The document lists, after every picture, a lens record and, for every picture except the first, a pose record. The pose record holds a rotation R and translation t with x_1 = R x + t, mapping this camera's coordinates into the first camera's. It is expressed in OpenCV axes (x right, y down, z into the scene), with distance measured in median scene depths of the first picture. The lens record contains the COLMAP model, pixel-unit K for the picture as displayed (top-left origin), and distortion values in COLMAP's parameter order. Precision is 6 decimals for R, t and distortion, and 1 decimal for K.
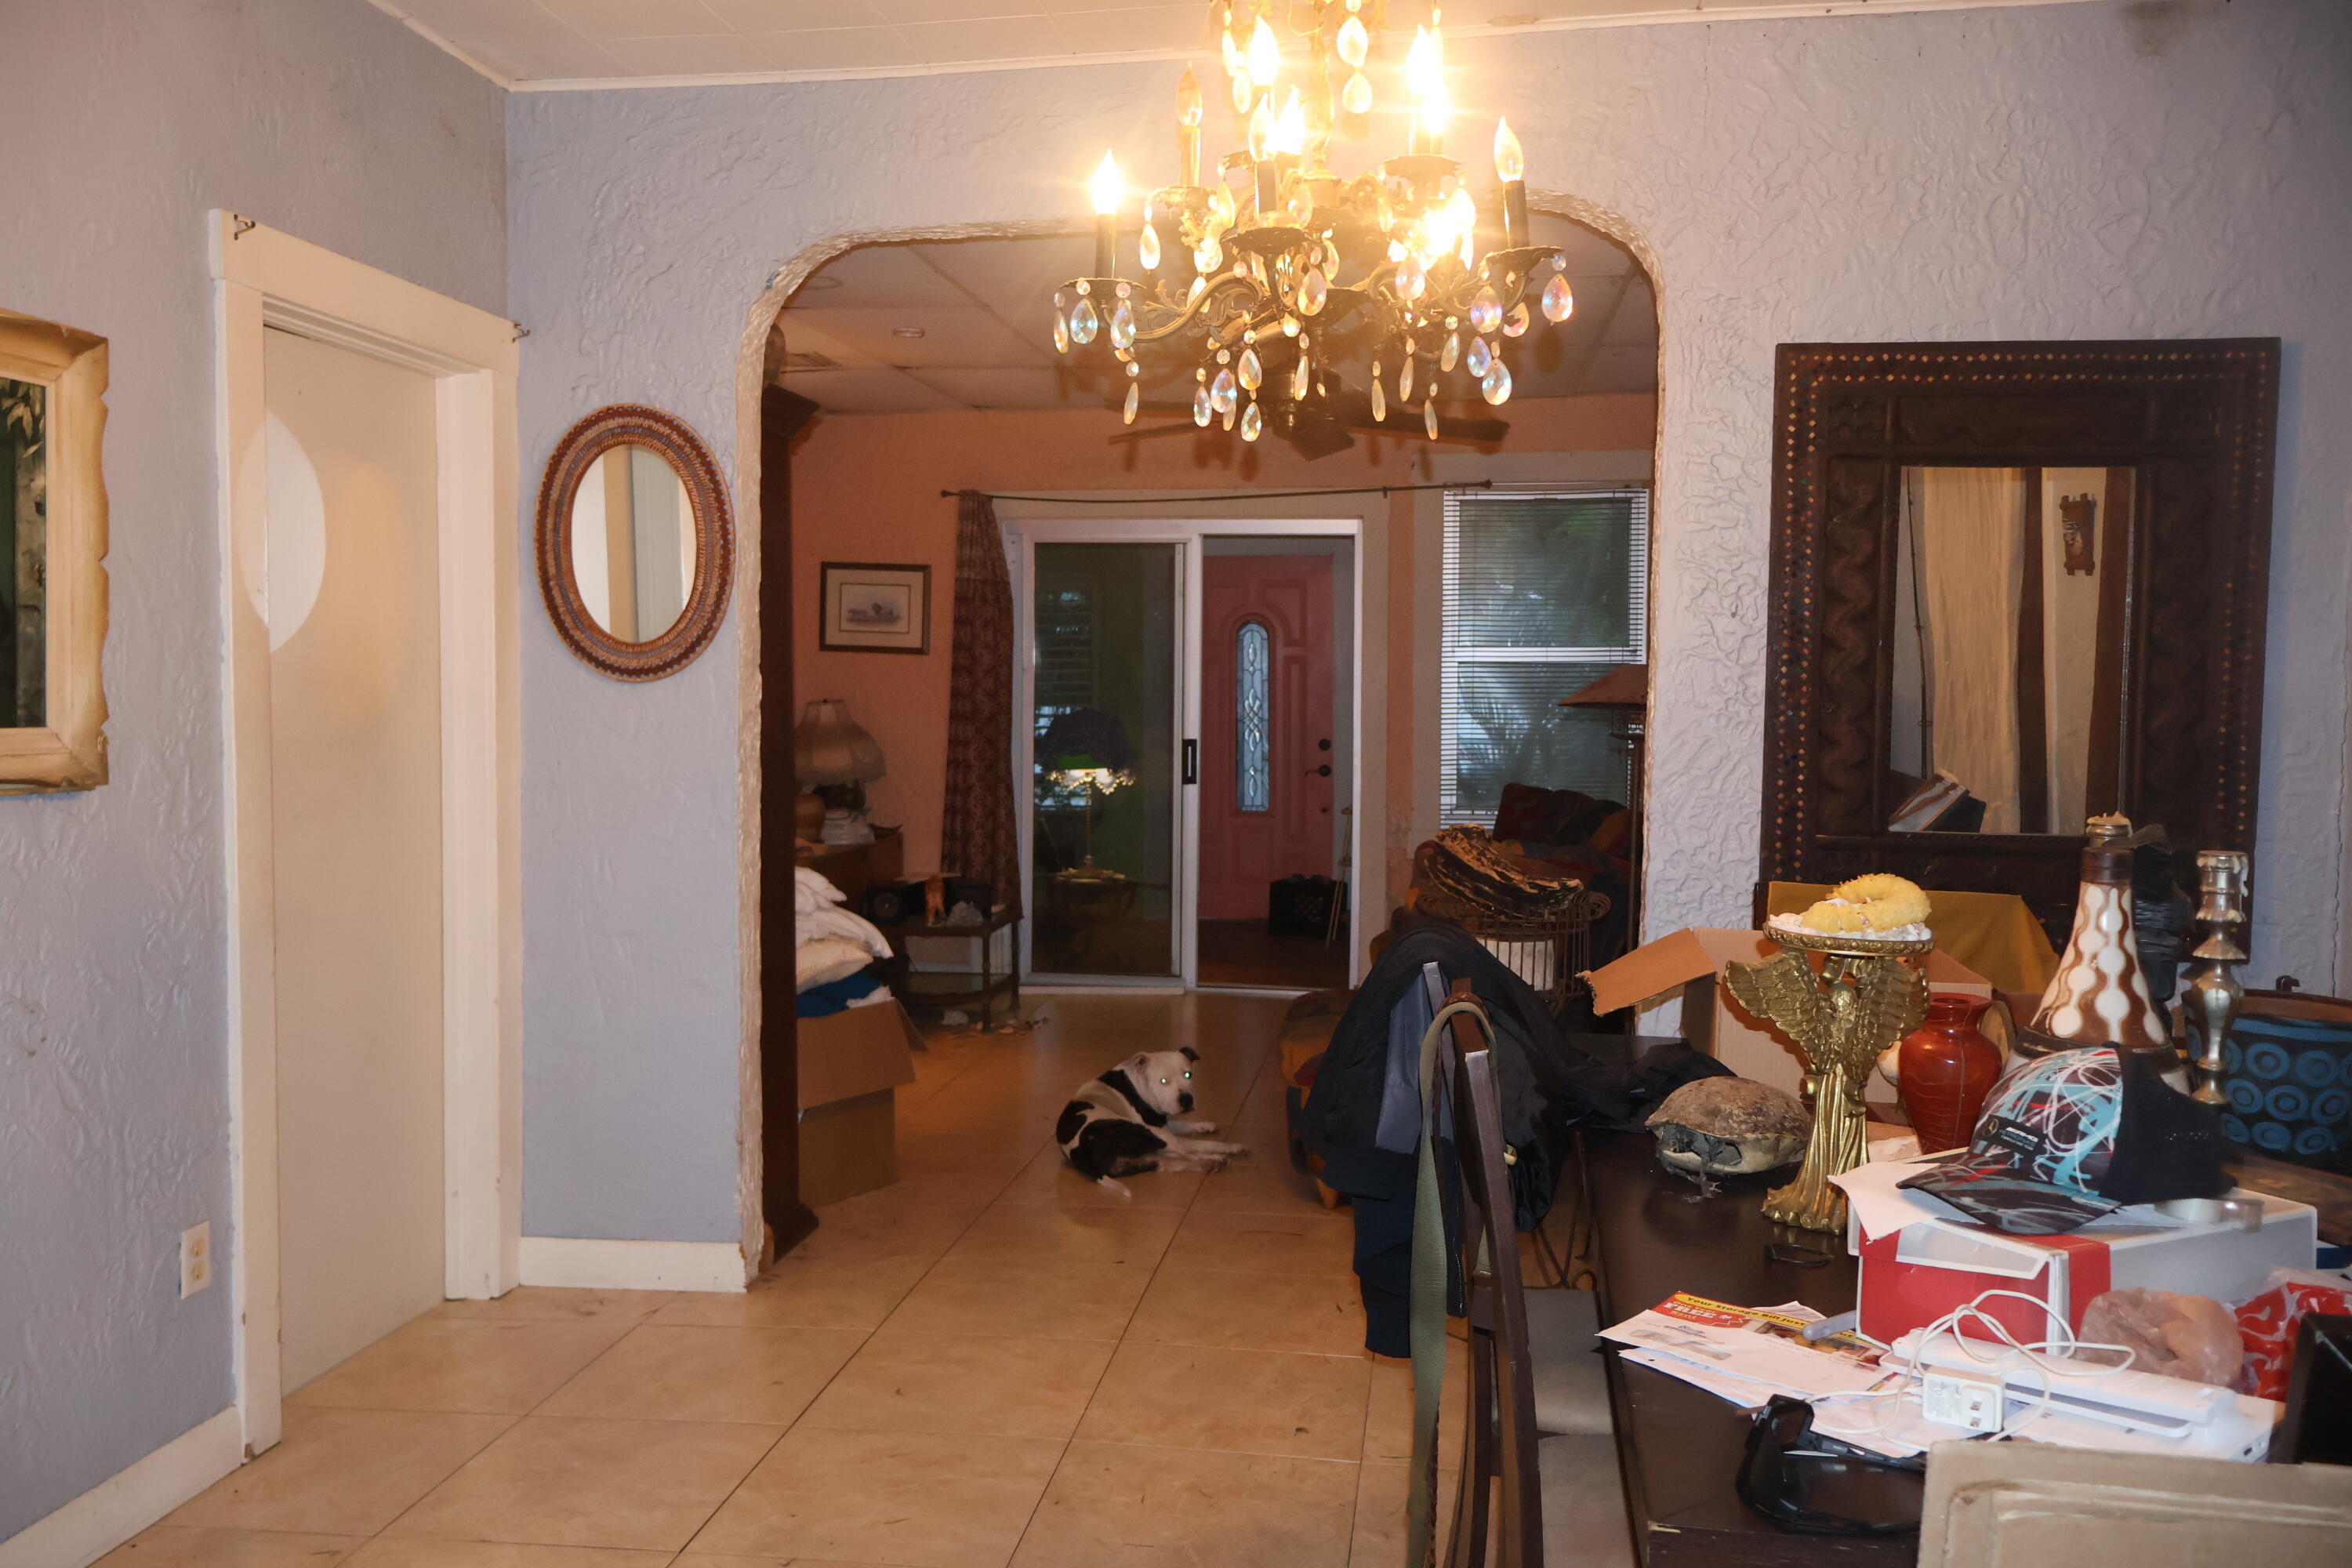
lens RADIAL K [[1964.1, 0, 1174.6], [0, 1964.1, 779.0], [0, 0, 1]] dist [-0.005677, -0.004126]
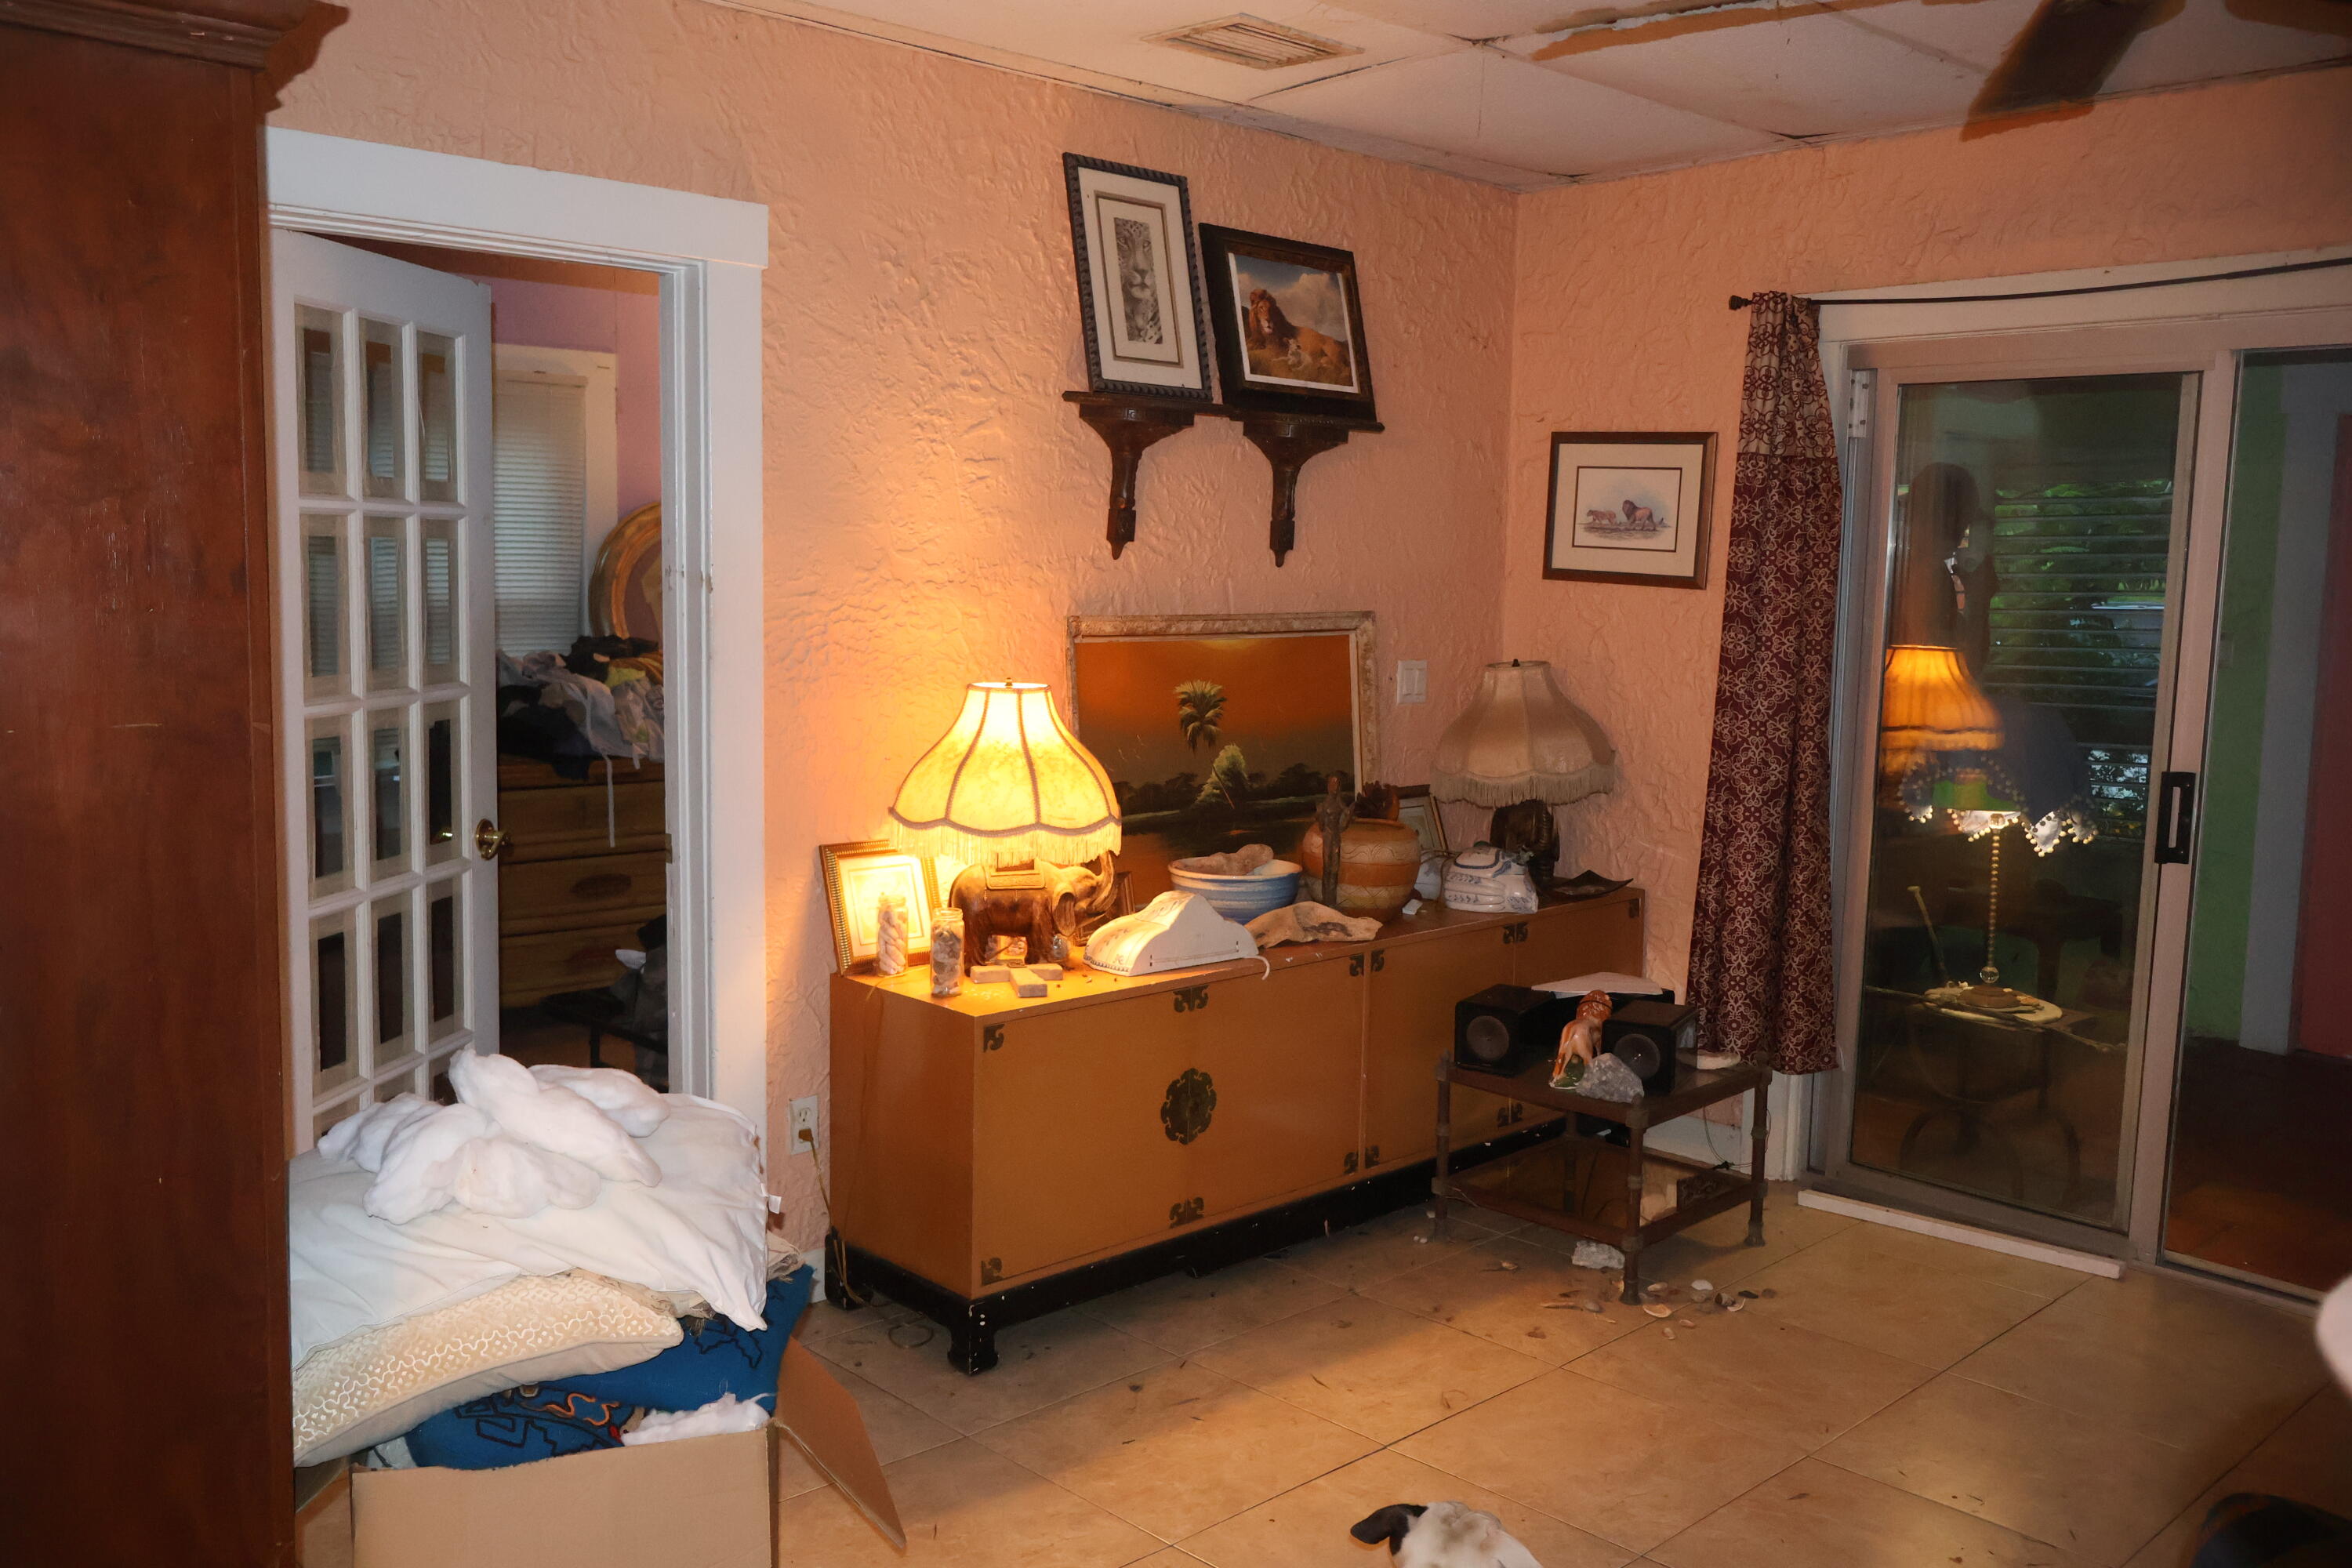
lens RADIAL K [[1964.1, 0, 1174.6], [0, 1964.1, 788.5], [0, 0, 1]] dist [-0.005677, -0.004126]
pose [[0.792729, 0.083331, -0.603852, 0.106115], [-0.052200, 0.996253, 0.068955, -0.037227], [0.607335, -0.023141, 0.794108, 0.453829]]
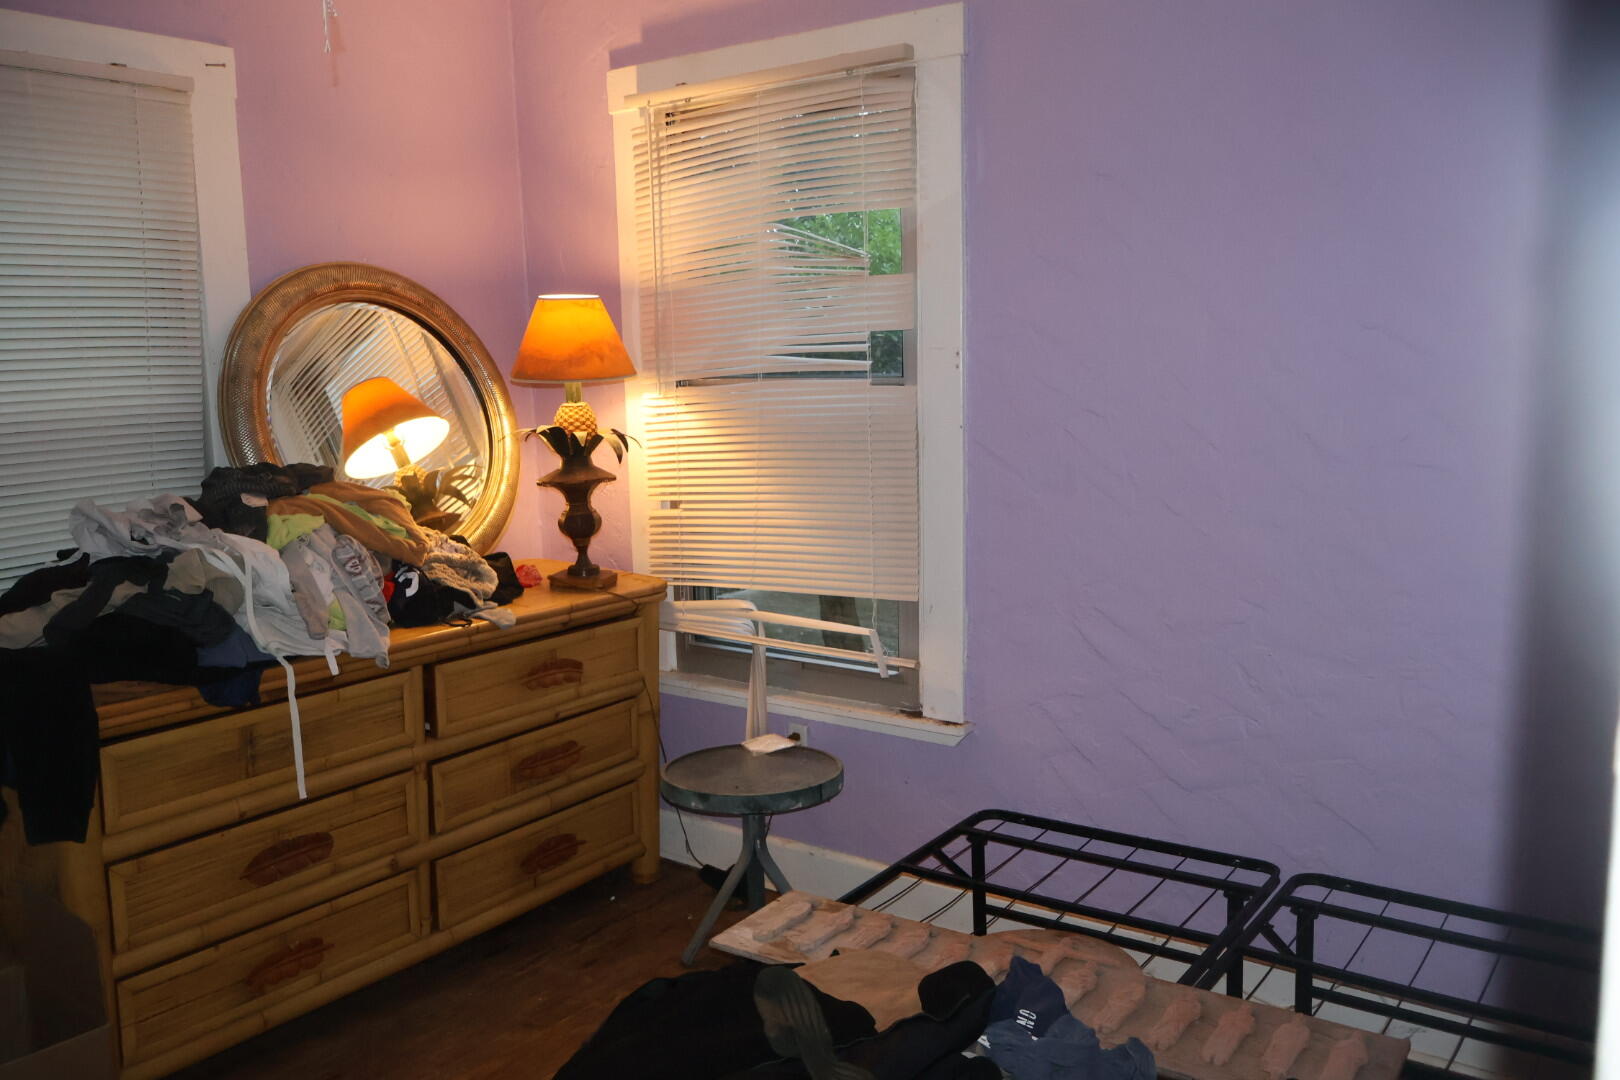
lens RADIAL K [[1352.8, 0, 815.5], [0, 1352.8, 543.6], [0, 0, 1]] dist [-0.005677, -0.004126]
pose [[0.892327, 0.040203, -0.449595, -0.041058], [0.000777, 0.995888, 0.090594, -0.039840], [0.451388, -0.081189, 0.888626, 0.548086]]
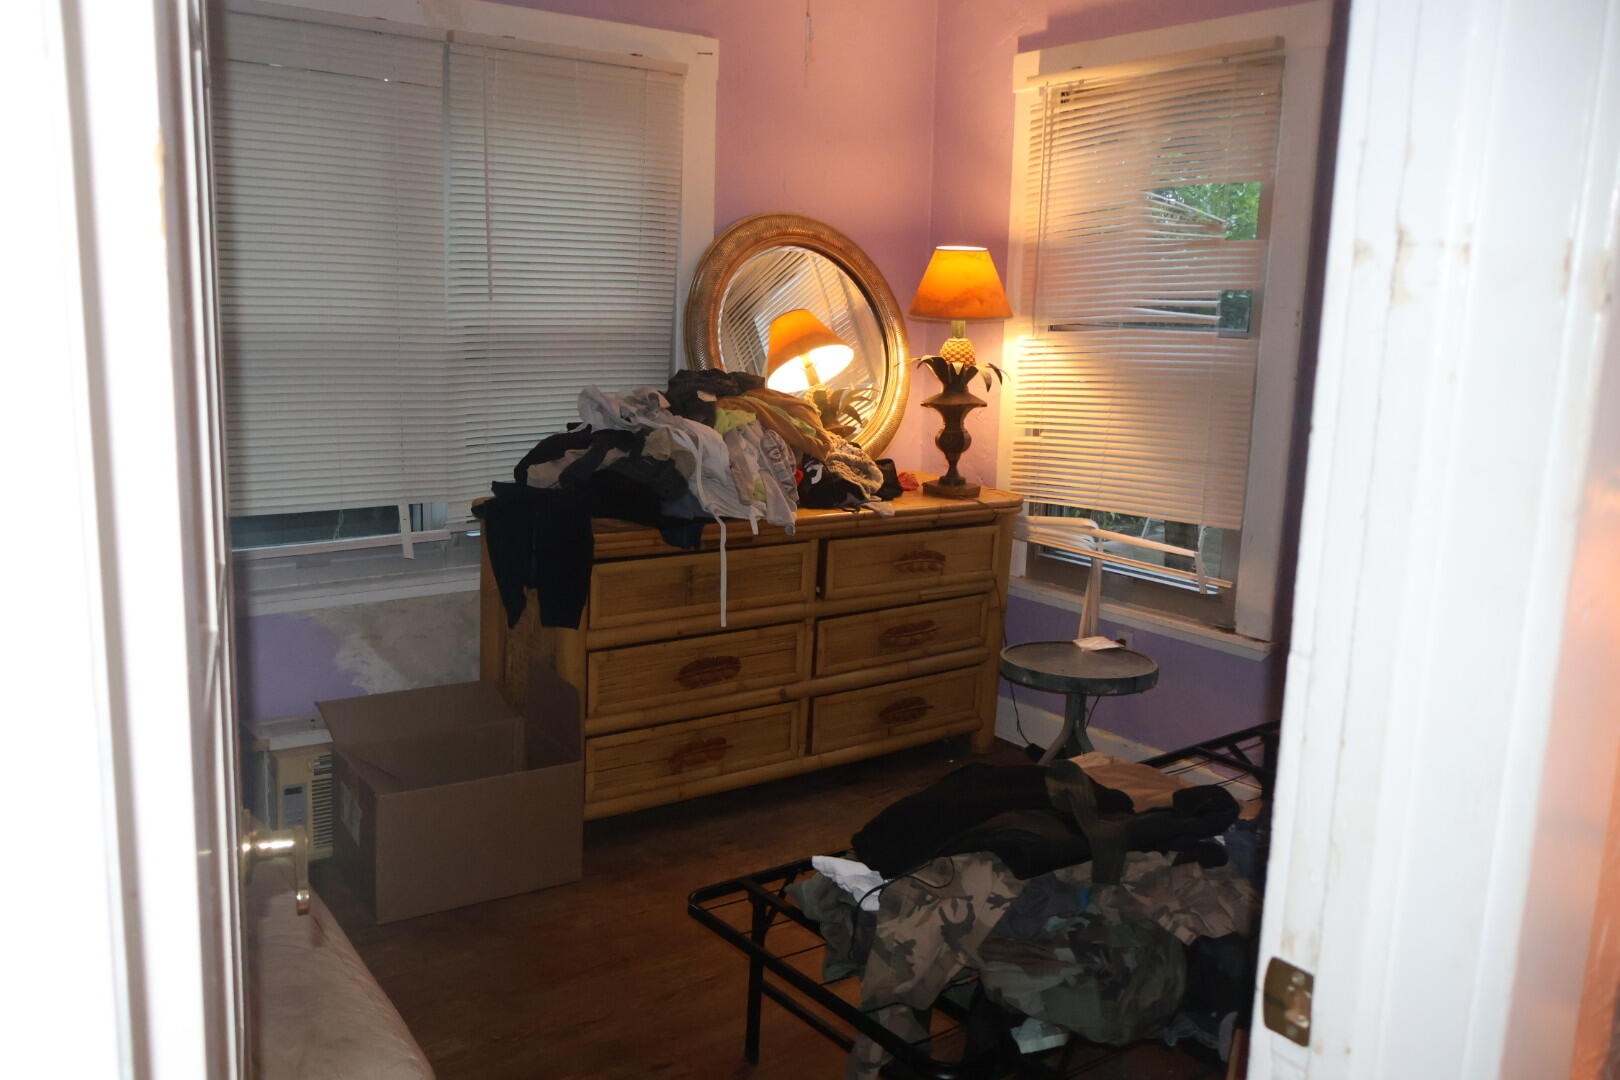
lens RADIAL K [[1352.8, 0, 811.1], [0, 1352.8, 545.0], [0, 0, 1]] dist [-0.005677, -0.004126]
pose [[0.726461, 0.138315, -0.673145, -0.021268], [-0.064856, 0.988963, 0.133215, -0.037064], [0.684141, -0.053118, 0.727413, 0.523397]]
